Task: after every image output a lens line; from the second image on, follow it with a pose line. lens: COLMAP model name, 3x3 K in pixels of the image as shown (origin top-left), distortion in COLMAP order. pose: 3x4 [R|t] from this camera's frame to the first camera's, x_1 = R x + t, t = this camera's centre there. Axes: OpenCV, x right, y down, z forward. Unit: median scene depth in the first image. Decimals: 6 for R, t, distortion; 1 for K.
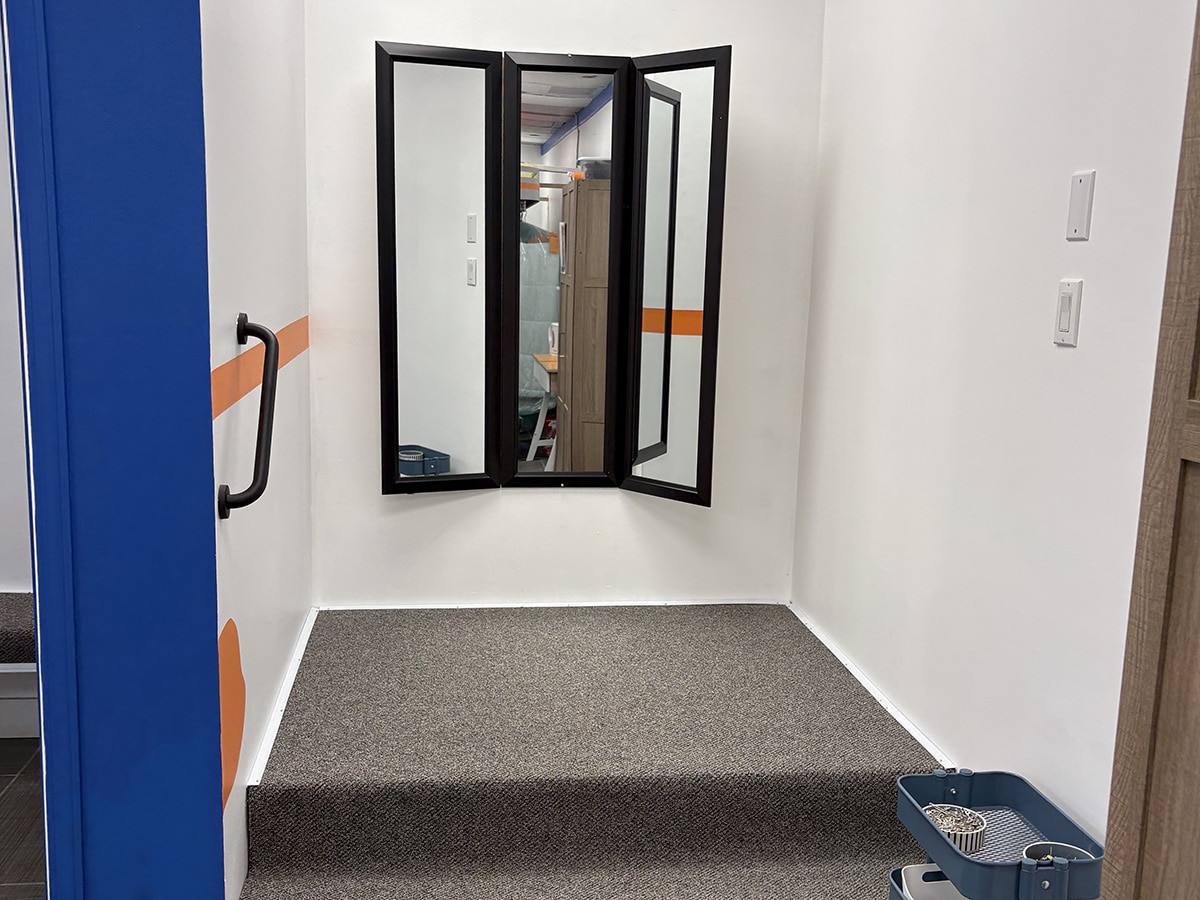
lens RADIAL K [[1215.9, 0, 597.3], [0, 1215.9, 477.3], [0, 0, 1]] dist [0.068430, -0.024473]
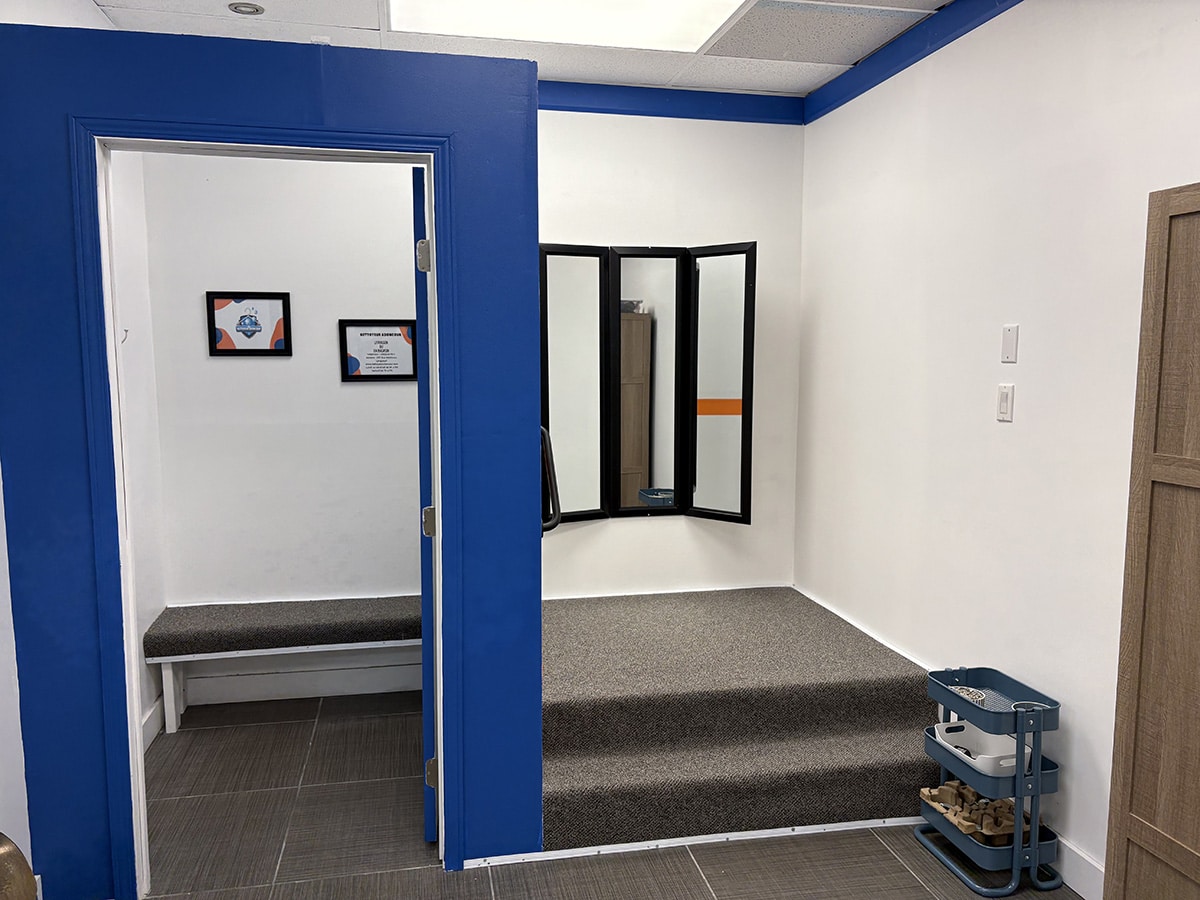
lens RADIAL K [[916.5, 0, 579.1], [0, 916.5, 453.5], [0, 0, 1]] dist [0.002362, -0.004100]
pose [[0.997364, -0.034588, 0.063793, -0.255937], [0.038761, 0.997107, -0.065390, 0.001759], [-0.061347, 0.067690, 0.995819, -0.222895]]
